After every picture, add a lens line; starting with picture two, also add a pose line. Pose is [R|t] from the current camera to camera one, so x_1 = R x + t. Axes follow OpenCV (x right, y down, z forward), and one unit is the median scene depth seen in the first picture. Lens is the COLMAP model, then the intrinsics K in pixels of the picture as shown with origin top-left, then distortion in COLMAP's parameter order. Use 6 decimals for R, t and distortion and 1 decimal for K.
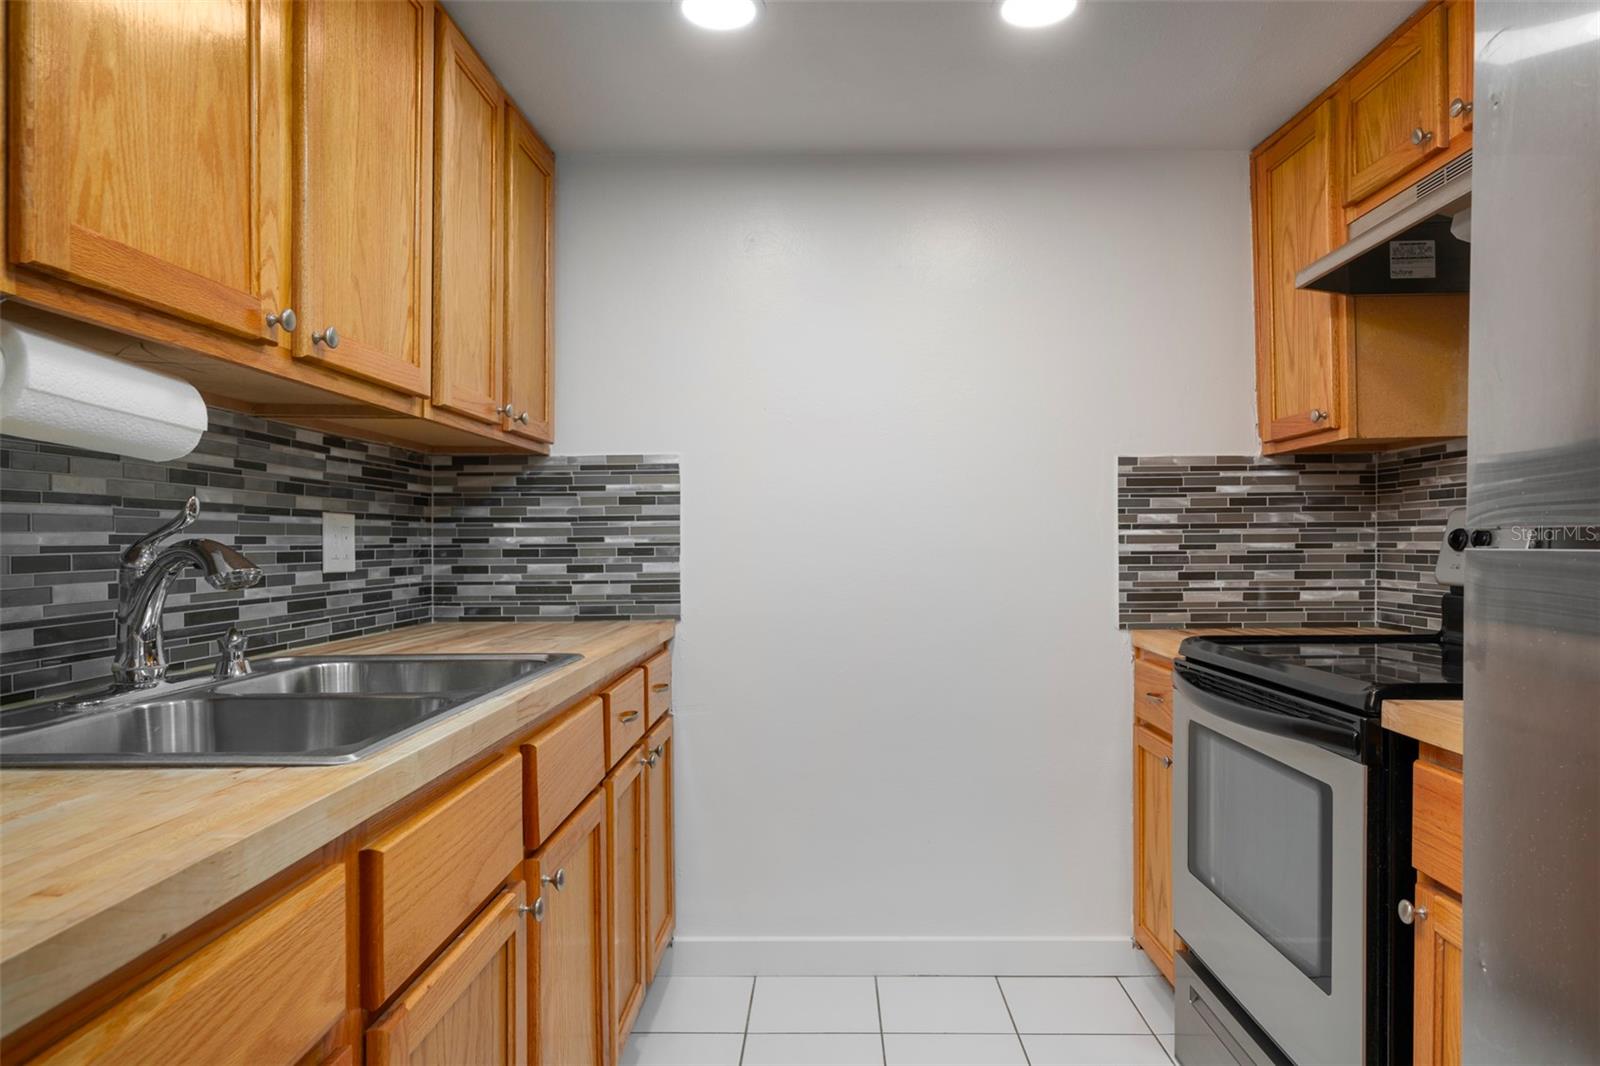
lens RADIAL K [[962.0, 0, 800.0], [0, 962.0, 533.0], [0, 0, 1]] dist [-0.002134, -0.001220]
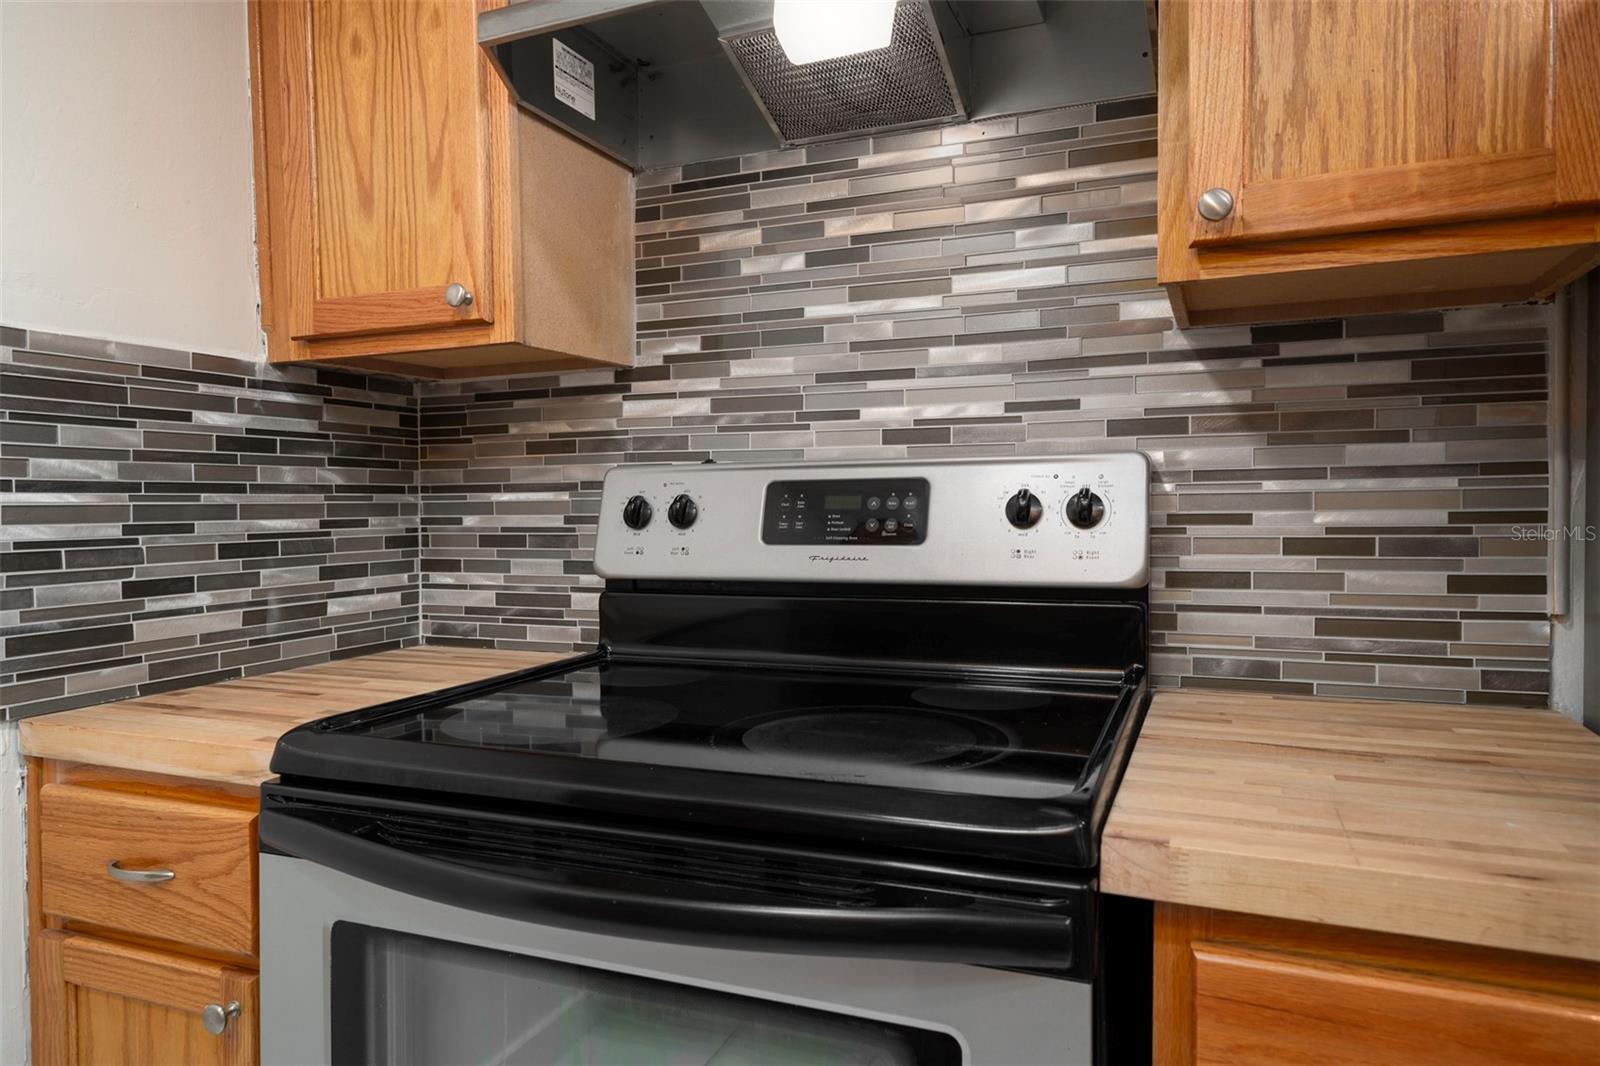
lens RADIAL K [[1014.6, 0, 802.5], [0, 1014.6, 524.7], [0, 0, 1]] dist [0.005543, 0.001868]
pose [[0.354878, -0.015054, 0.934791, 0.037842], [-0.000469, 0.999867, 0.016281, 0.003491], [-0.934913, -0.006216, 0.354824, 0.503392]]
